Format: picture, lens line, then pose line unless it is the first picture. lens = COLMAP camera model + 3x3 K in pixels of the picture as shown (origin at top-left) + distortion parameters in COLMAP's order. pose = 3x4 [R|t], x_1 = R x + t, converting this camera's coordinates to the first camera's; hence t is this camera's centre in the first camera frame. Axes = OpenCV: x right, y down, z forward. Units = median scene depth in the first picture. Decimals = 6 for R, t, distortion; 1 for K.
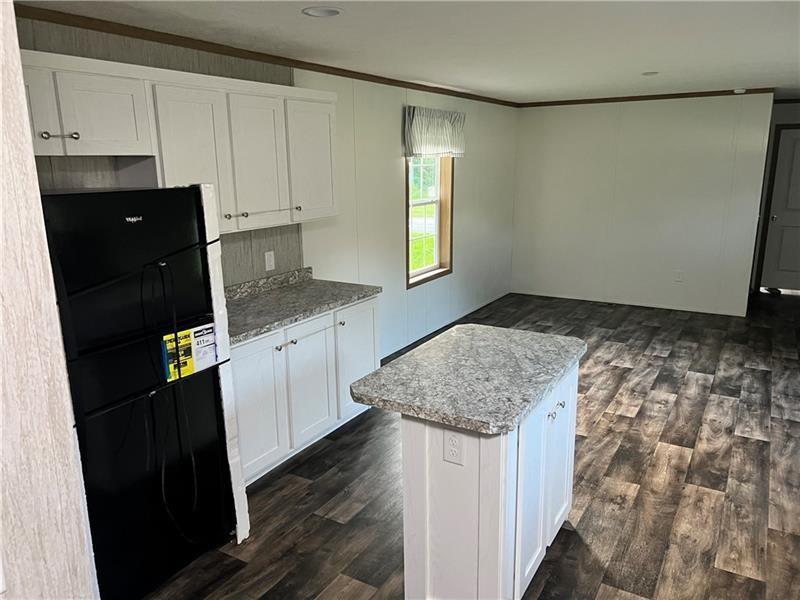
lens RADIAL K [[603.0, 0, 400.0], [0, 603.0, 300.0], [0, 0, 1]] dist [0.048838, -0.033225]
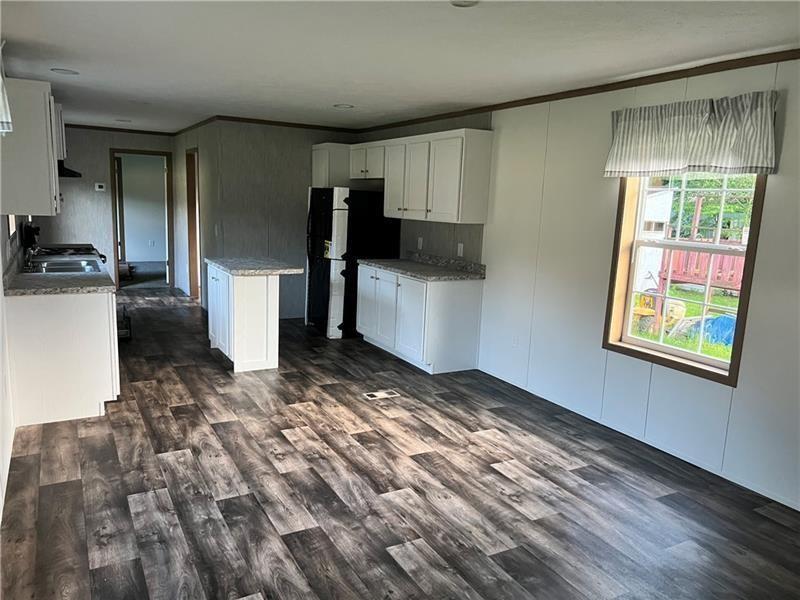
lens RADIAL K [[603.0, 0, 400.0], [0, 603.0, 300.0], [0, 0, 1]] dist [0.048838, -0.033225]
pose [[-0.497797, 0.139149, -0.856058, 0.873784], [-0.228244, 0.931234, 0.284092, -0.258742], [0.836722, 0.336810, -0.431805, 1.204527]]
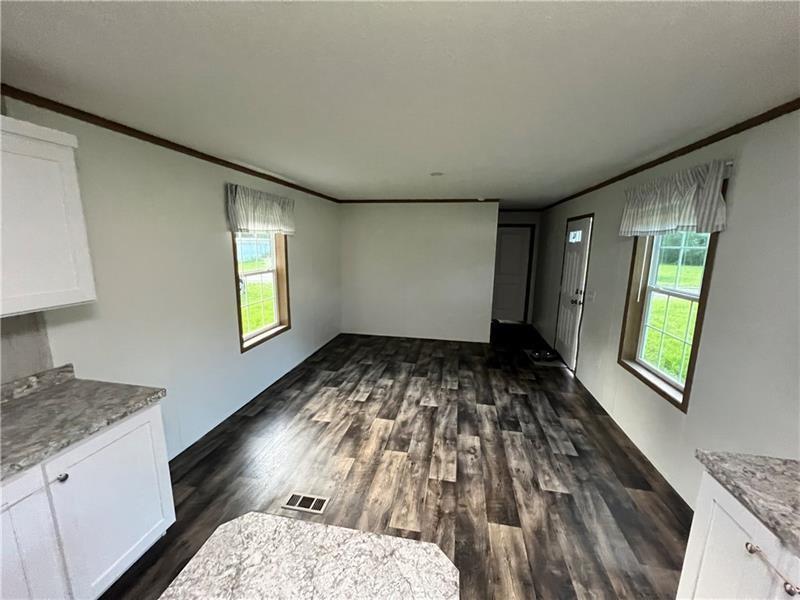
lens RADIAL K [[319.1, 0, 400.0], [0, 319.1, 300.0], [0, 0, 1]] dist [0.000532, 0.000004]
pose [[0.937317, -0.037750, 0.346427, 0.092141], [0.054397, 0.997779, -0.038454, -0.083057], [-0.344206, 0.054888, 0.937289, 0.397219]]
